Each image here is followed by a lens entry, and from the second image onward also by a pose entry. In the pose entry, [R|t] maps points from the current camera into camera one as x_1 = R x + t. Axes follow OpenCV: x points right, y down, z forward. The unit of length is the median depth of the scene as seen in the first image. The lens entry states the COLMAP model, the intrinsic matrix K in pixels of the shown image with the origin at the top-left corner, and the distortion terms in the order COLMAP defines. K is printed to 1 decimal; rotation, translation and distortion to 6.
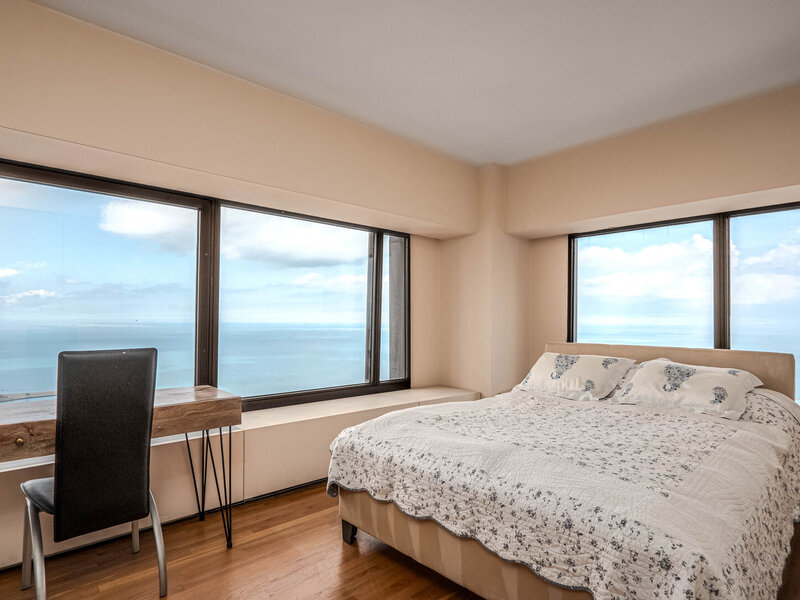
lens RADIAL K [[447.2, 0, 400.0], [0, 447.2, 300.0], [0, 0, 1]] dist [0.000006, 0.001210]
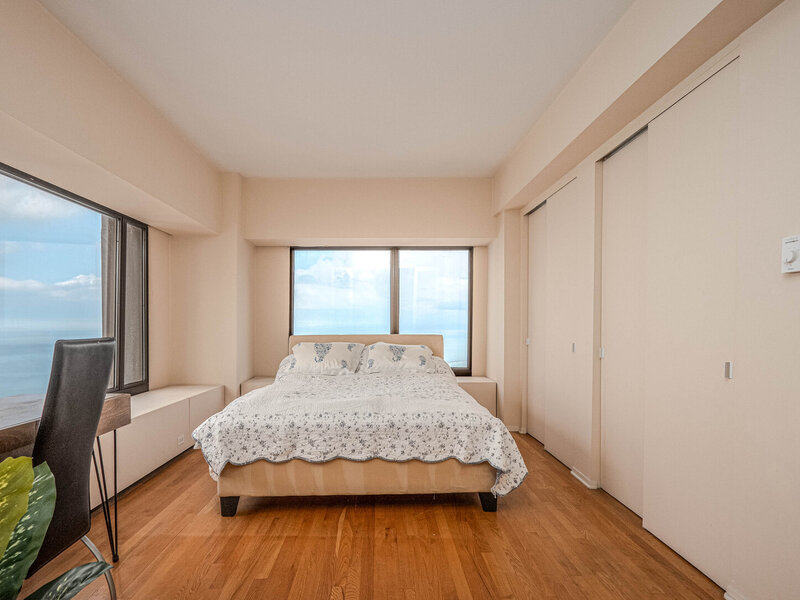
lens RADIAL K [[438.2, 0, 406.2], [0, 438.2, 313.9], [0, 0, 1]] dist [-0.002043, -0.000348]
pose [[0.652176, 0.007959, 0.758026, -0.732816], [-0.025004, 0.999627, 0.011018, 0.031890], [-0.757655, -0.026139, 0.652131, -0.010172]]
